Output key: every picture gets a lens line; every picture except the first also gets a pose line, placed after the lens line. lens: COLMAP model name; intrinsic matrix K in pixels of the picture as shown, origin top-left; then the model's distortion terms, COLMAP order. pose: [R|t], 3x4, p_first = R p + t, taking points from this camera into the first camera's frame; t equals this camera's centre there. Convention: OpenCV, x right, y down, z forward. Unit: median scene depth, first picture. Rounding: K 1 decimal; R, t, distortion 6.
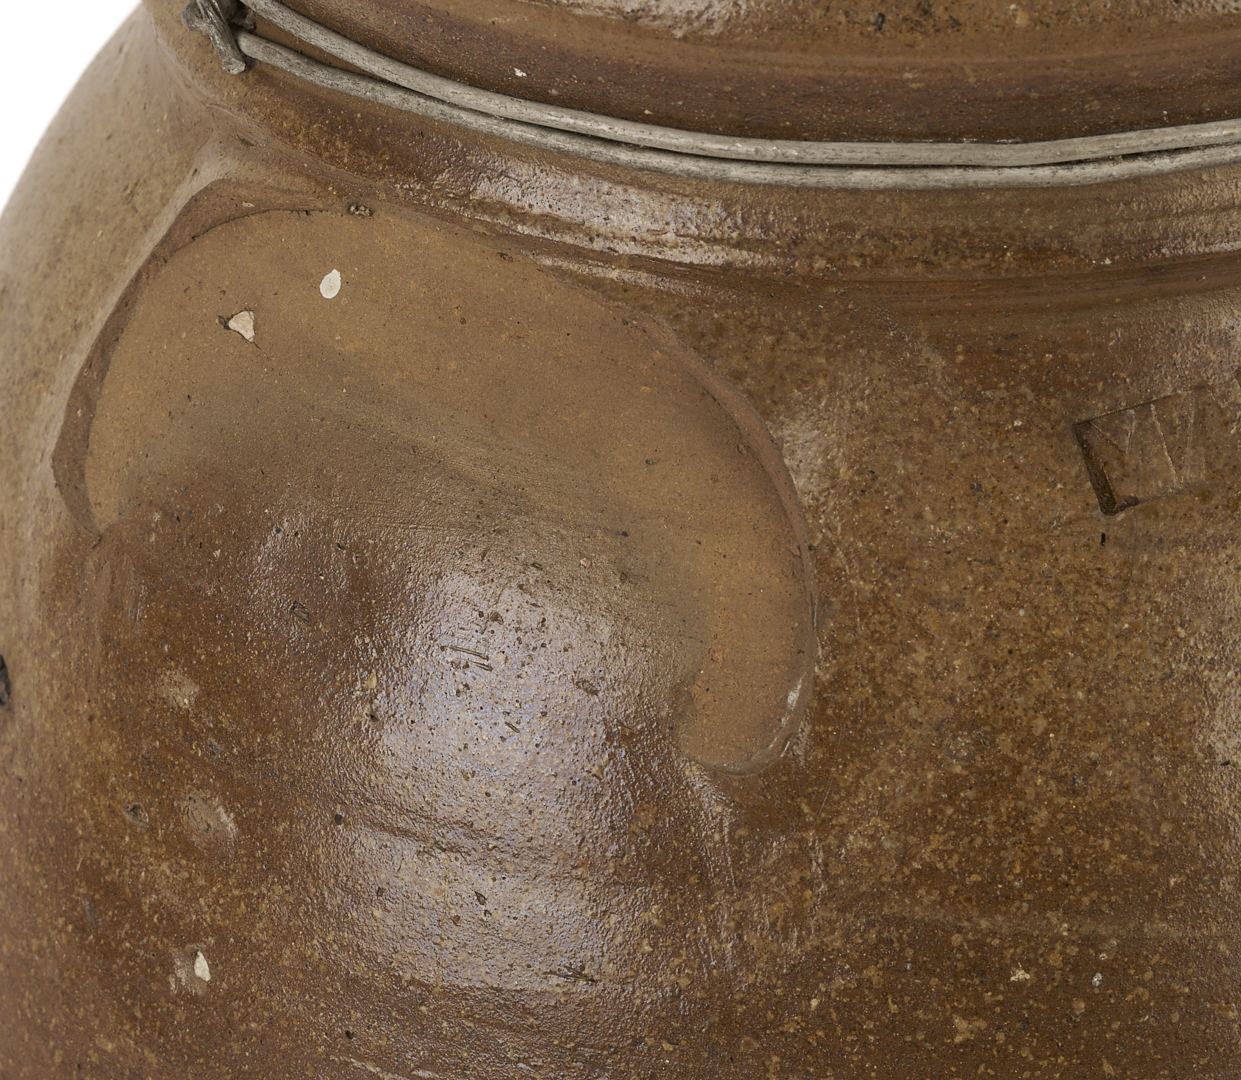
lens RADIAL K [[8761.1, 0, 620.5], [0, 8761.1, 540.0], [0, 0, 1]] dist [0.236003, -23.012773]
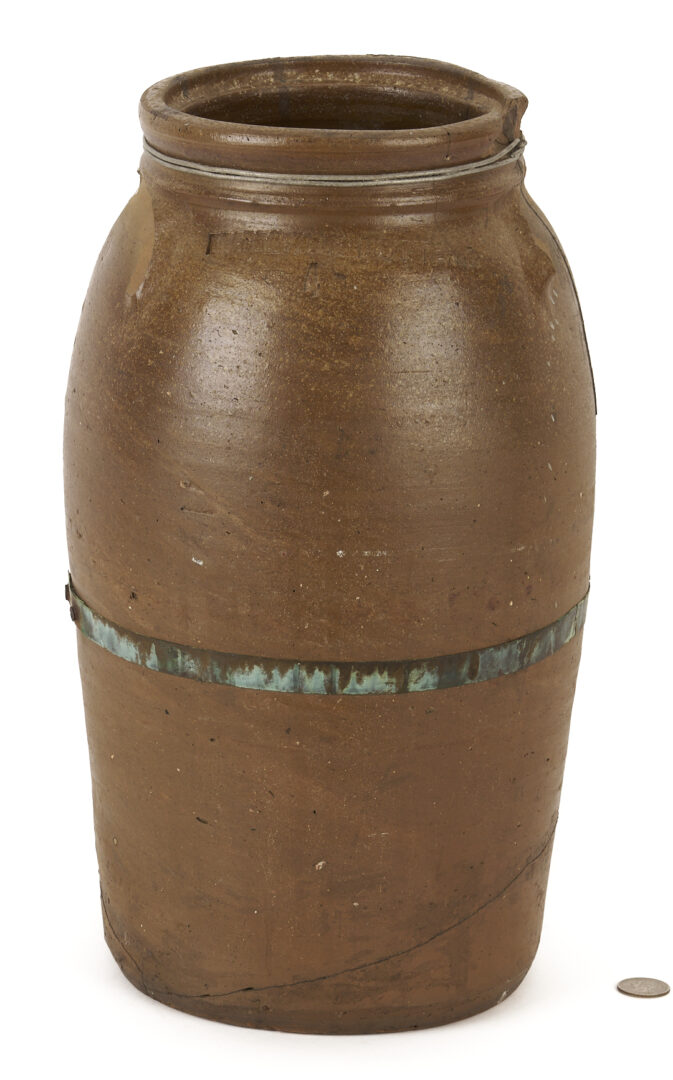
lens RADIAL K [[6411.1, 0, 336.5], [0, 6411.1, 540.0], [0, 0, 1]] dist [0.135013, -17.060928]
pose [[0.712383, 0.200091, -0.672662, 2.280109], [-0.325916, 0.943189, -0.064598, 0.316561], [0.621522, 0.265250, 0.737125, -1.276042]]
